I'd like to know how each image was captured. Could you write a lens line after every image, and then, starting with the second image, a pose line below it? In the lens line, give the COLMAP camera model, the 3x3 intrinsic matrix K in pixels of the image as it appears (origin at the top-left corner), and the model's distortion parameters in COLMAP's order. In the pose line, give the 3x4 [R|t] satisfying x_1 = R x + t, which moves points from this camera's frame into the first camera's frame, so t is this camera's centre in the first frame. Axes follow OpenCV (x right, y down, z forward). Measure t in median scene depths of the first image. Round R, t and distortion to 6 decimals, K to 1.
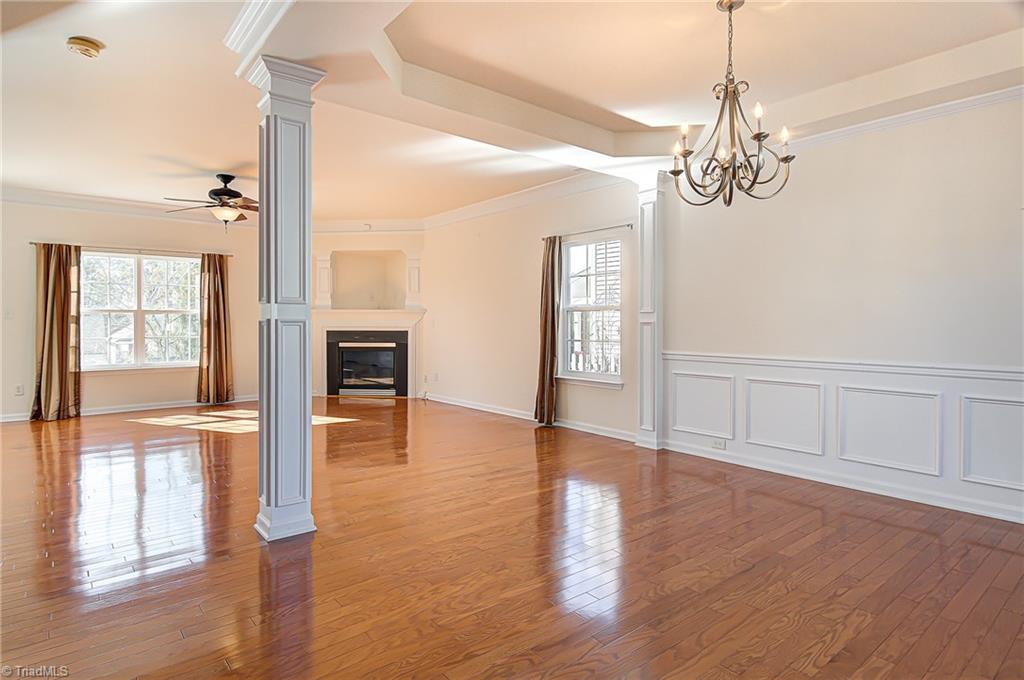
lens RADIAL K [[548.8, 0, 517.4], [0, 548.8, 331.2], [0, 0, 1]] dist [0.009255, -0.007630]
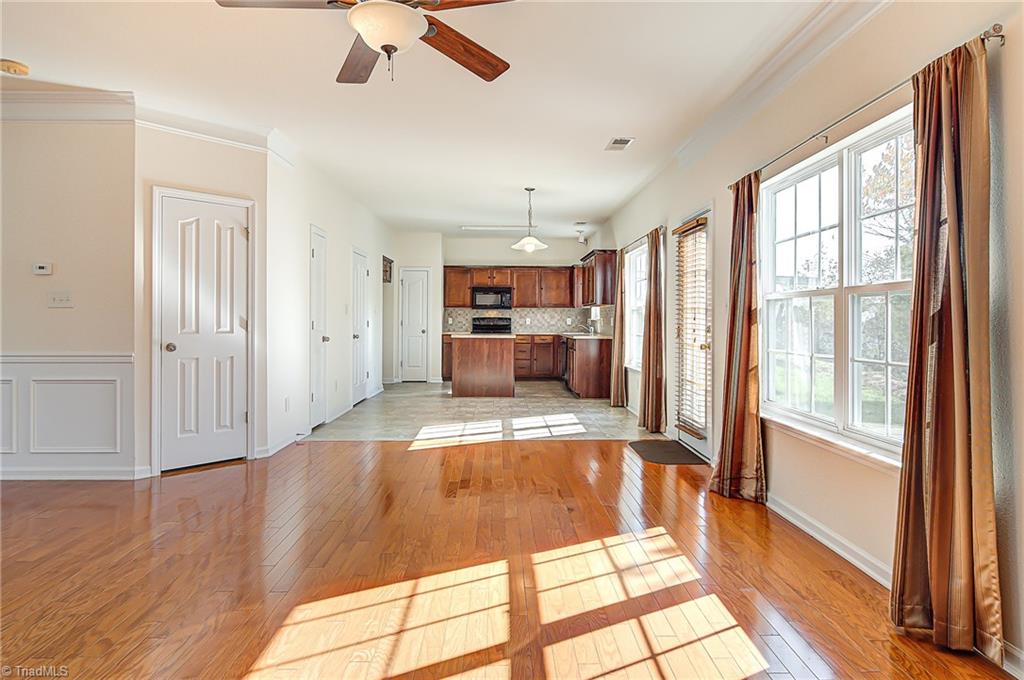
lens RADIAL K [[548.8, 0, 513.6], [0, 548.8, 320.0], [0, 0, 1]] dist [0.009255, -0.007630]
pose [[-0.606774, -0.002425, -0.794871, -0.249007], [-0.017027, 0.999806, 0.009948, -0.016717], [0.794692, 0.019571, -0.606697, 1.104403]]
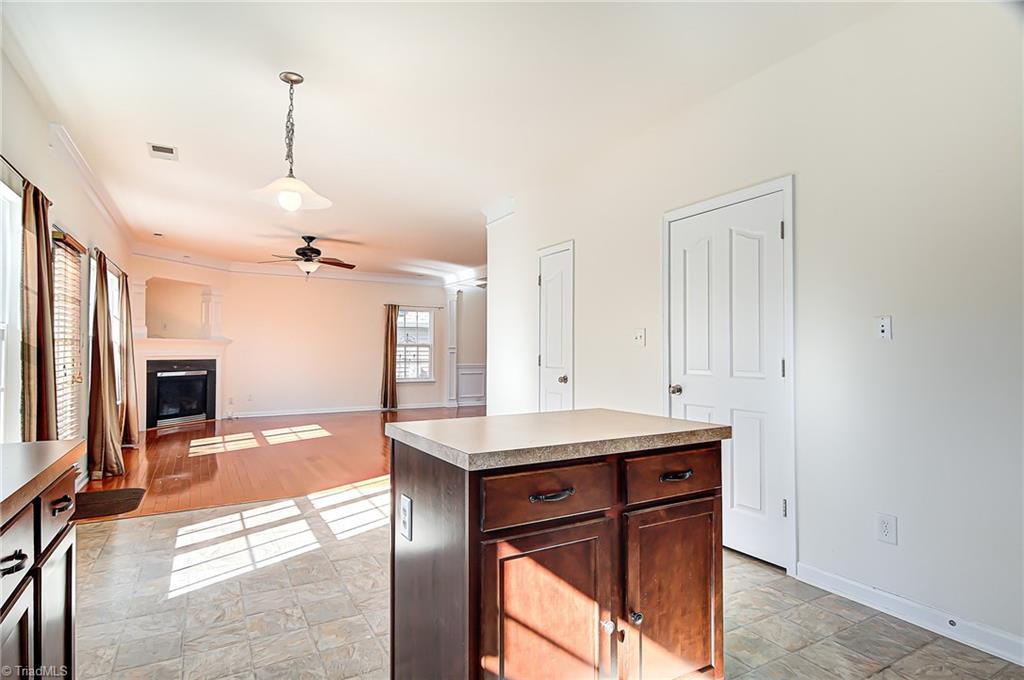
lens RADIAL K [[548.8, 0, 505.5], [0, 548.8, 343.9], [0, 0, 1]] dist [0.009255, -0.007630]
pose [[0.175223, 0.014783, 0.984418, -1.455540], [0.013129, 0.999763, -0.017350, -0.005708], [-0.984441, 0.015964, 0.174987, 0.280321]]
